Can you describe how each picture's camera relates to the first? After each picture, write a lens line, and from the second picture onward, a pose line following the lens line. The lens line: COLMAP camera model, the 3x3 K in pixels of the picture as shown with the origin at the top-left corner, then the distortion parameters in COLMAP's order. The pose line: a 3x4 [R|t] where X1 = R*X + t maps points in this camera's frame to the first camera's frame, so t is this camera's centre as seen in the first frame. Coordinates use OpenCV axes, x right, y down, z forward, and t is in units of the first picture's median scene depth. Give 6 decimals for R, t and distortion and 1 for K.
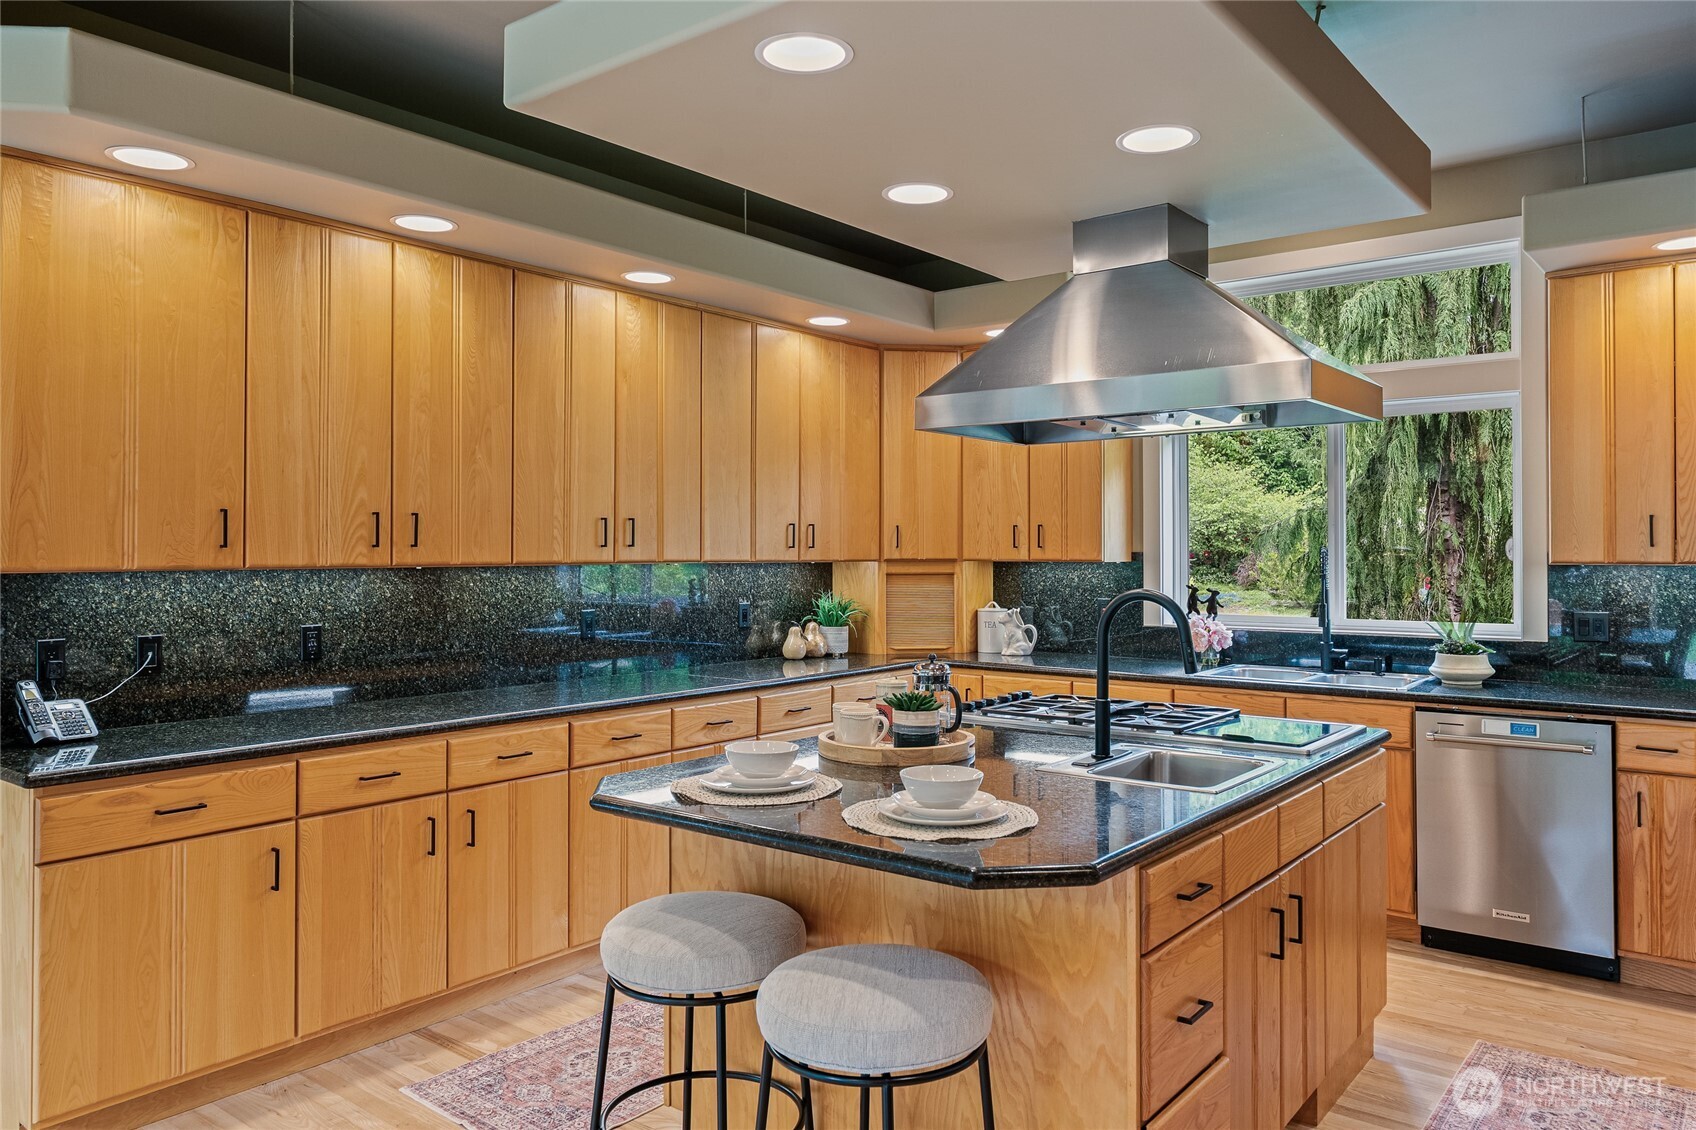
lens RADIAL K [[1179.2, 0, 848.0], [0, 1179.2, 542.2], [0, 0, 1]] dist [-0.003510, -0.000761]
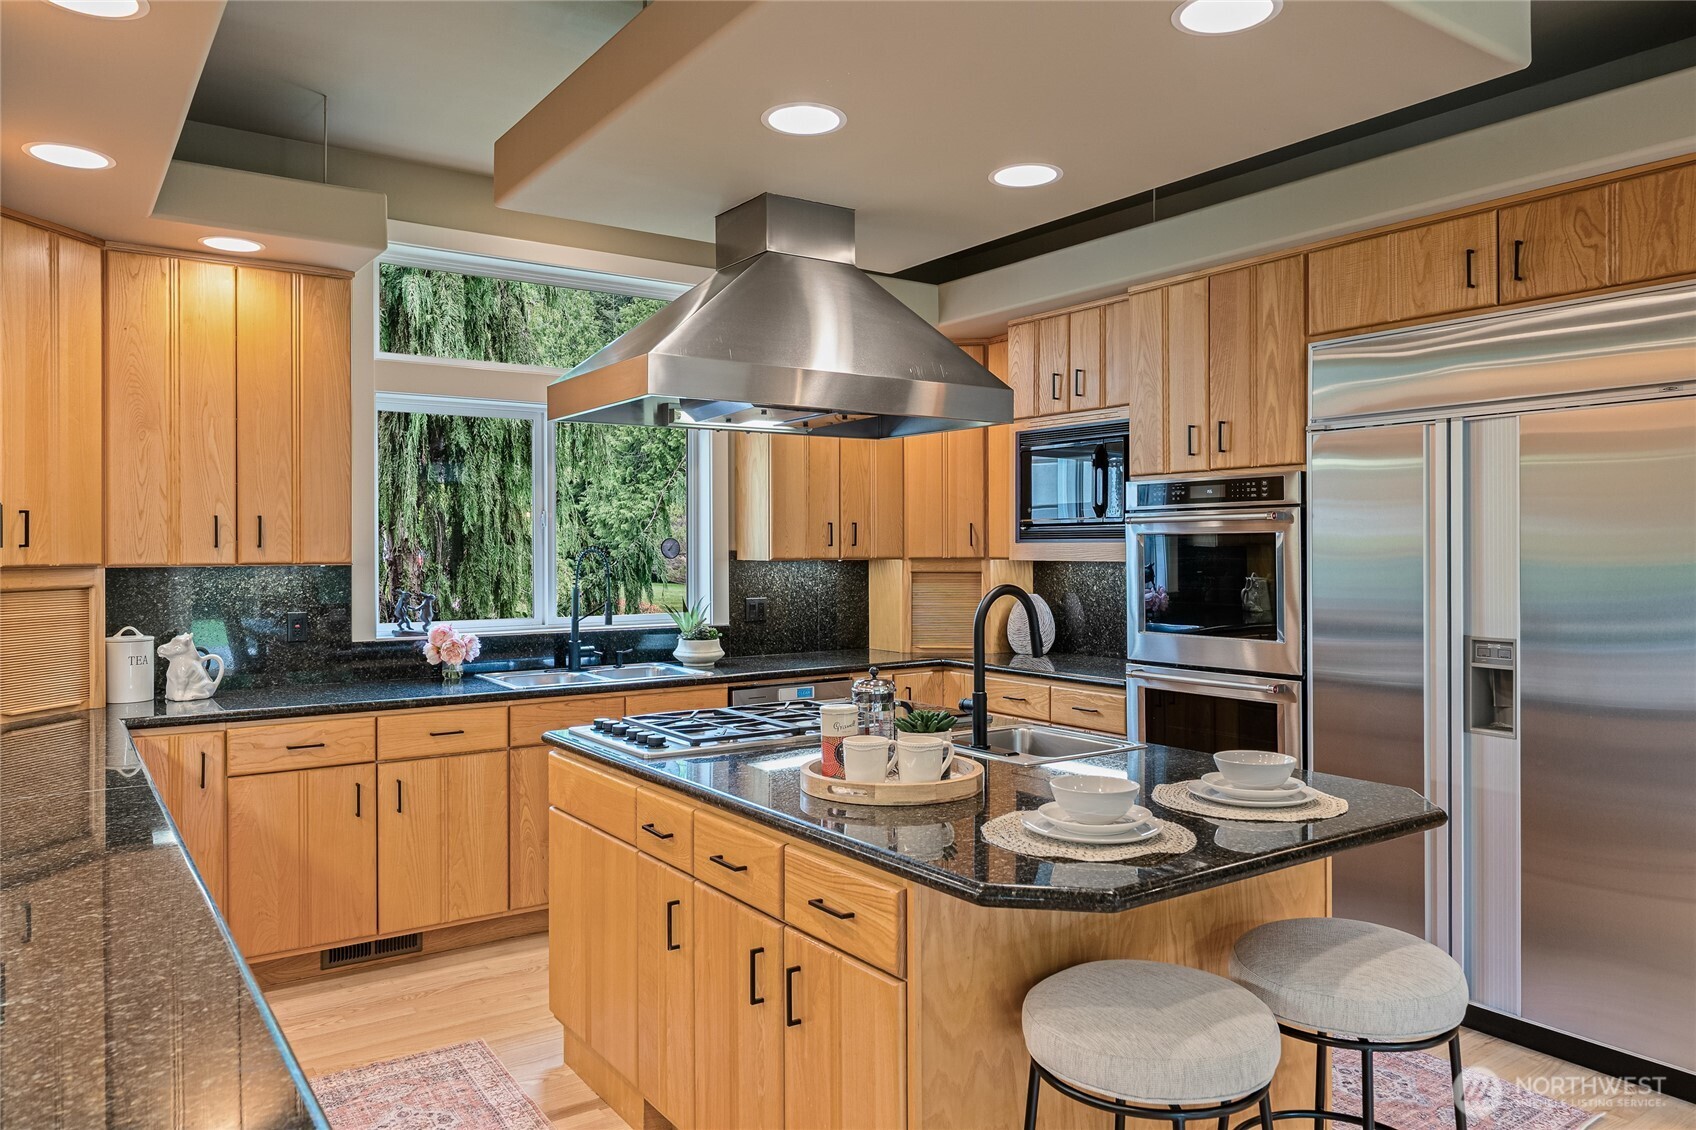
lens RADIAL K [[1179.2, 0, 848.0], [0, 1179.2, 542.2], [0, 0, 1]] dist [-0.003510, -0.000761]
pose [[0.290991, 0.005477, 0.956710, -0.536276], [-0.002077, 0.999985, -0.005093, 0.005704], [-0.956724, -0.000506, 0.290998, 0.538398]]
